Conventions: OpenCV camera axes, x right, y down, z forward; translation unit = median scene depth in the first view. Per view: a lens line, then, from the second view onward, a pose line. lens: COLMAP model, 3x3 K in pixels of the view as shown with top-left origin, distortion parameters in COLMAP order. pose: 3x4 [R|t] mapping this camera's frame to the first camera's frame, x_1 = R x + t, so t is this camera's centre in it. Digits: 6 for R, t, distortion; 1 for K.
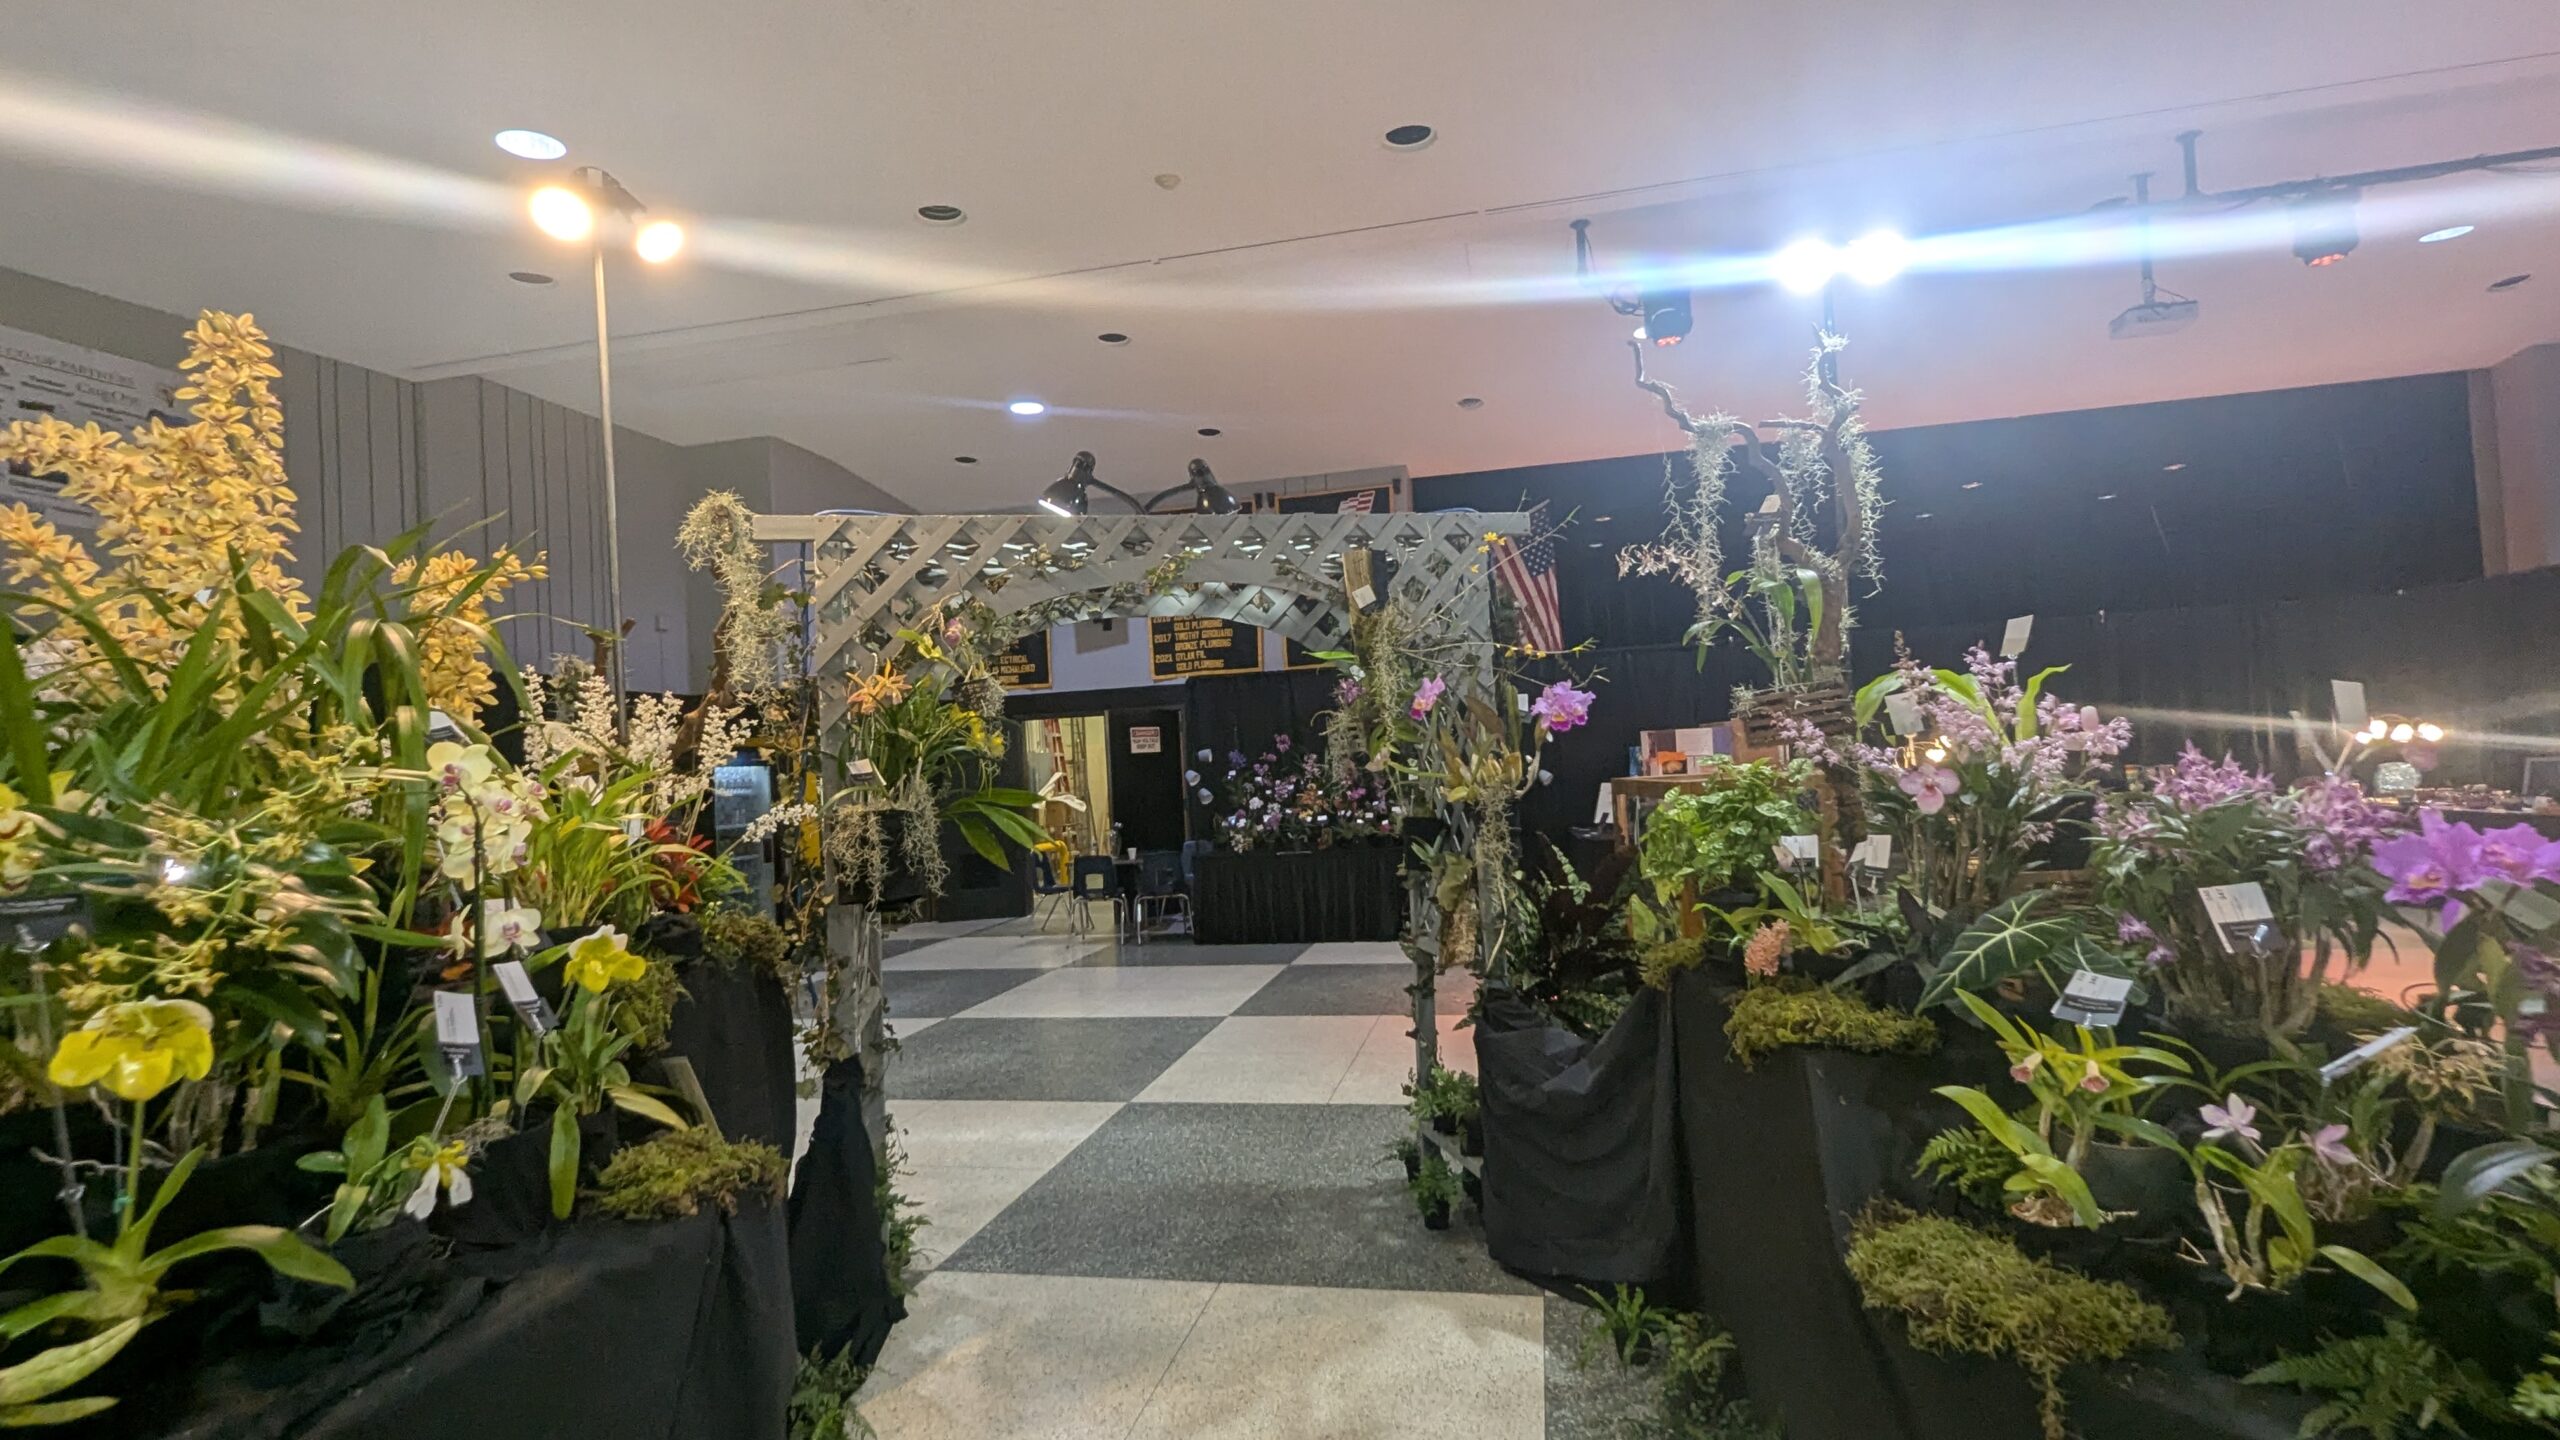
lens RADIAL K [[1171.1, 0, 1286.6], [0, 1171.1, 729.1], [0, 0, 1]] dist [0.001356, 0.000131]
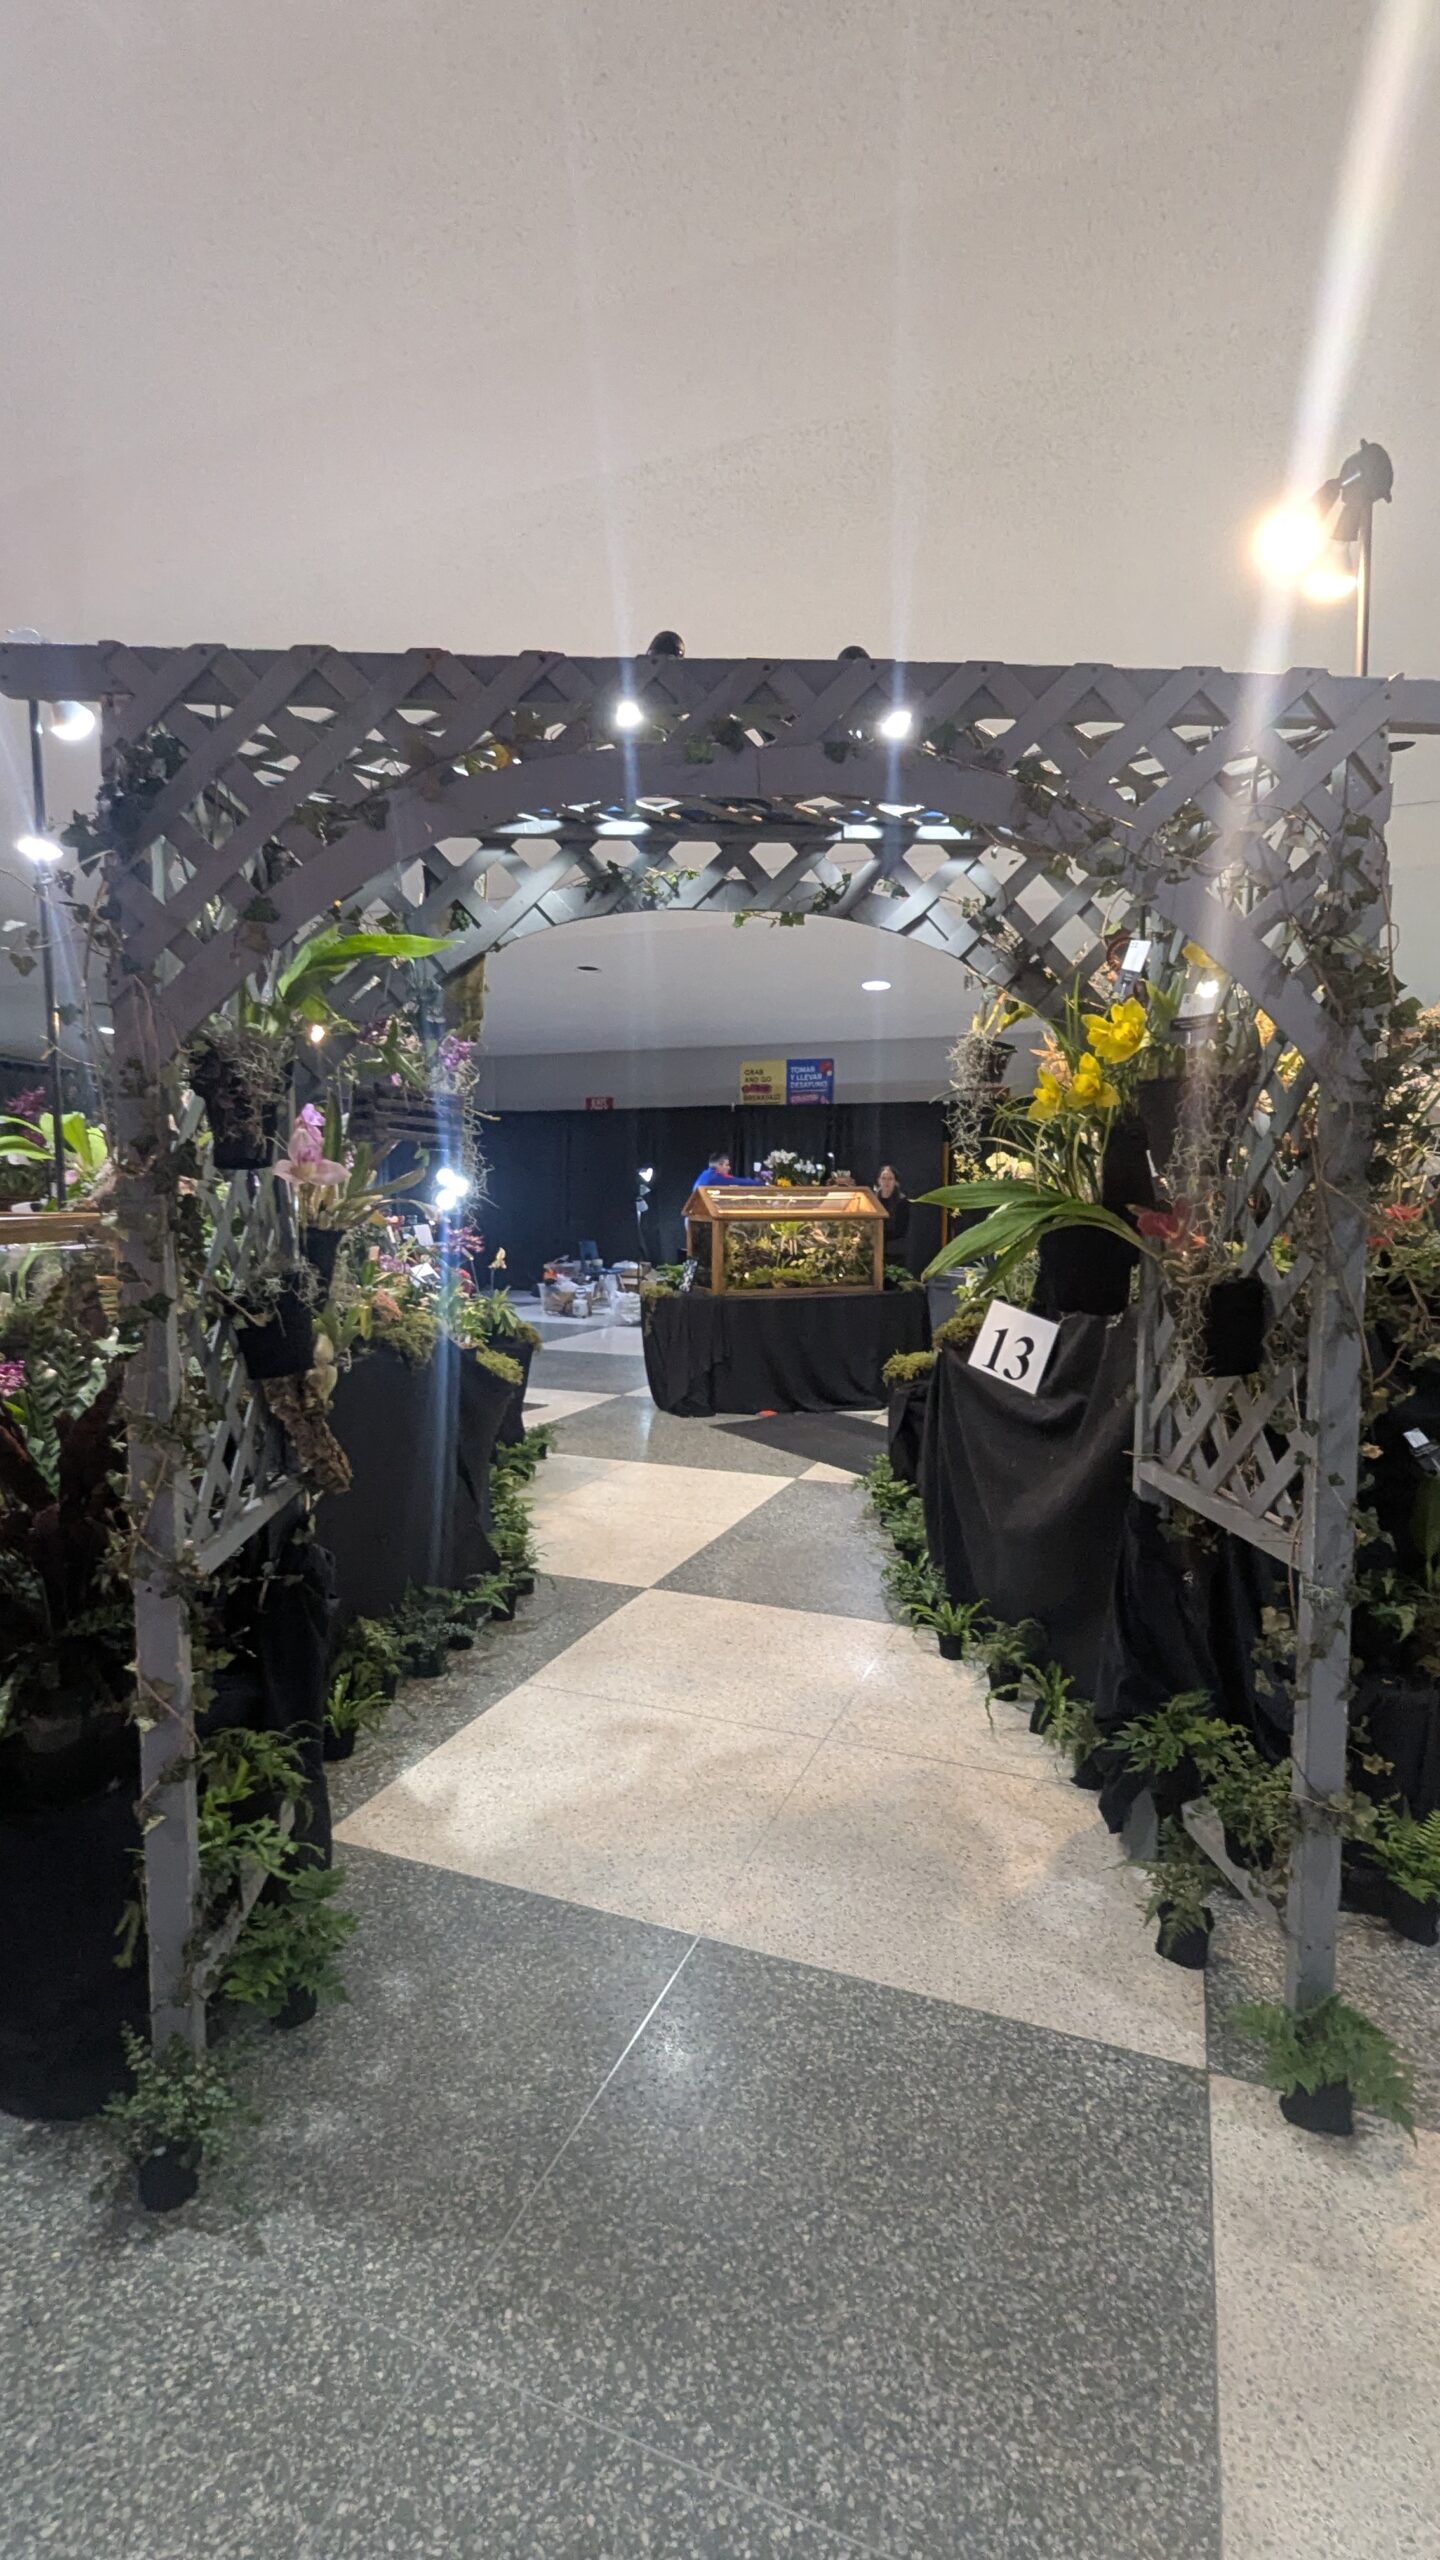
lens RADIAL K [[1171.1, 0, 722.2], [0, 1171.1, 1280.7], [0, 0, 1]] dist [0.001356, 0.000131]
pose [[-0.987289, 0.032677, 0.155539, -0.215350], [0.040098, 0.998190, 0.044819, 0.076575], [-0.153793, 0.050486, -0.986812, 1.905850]]
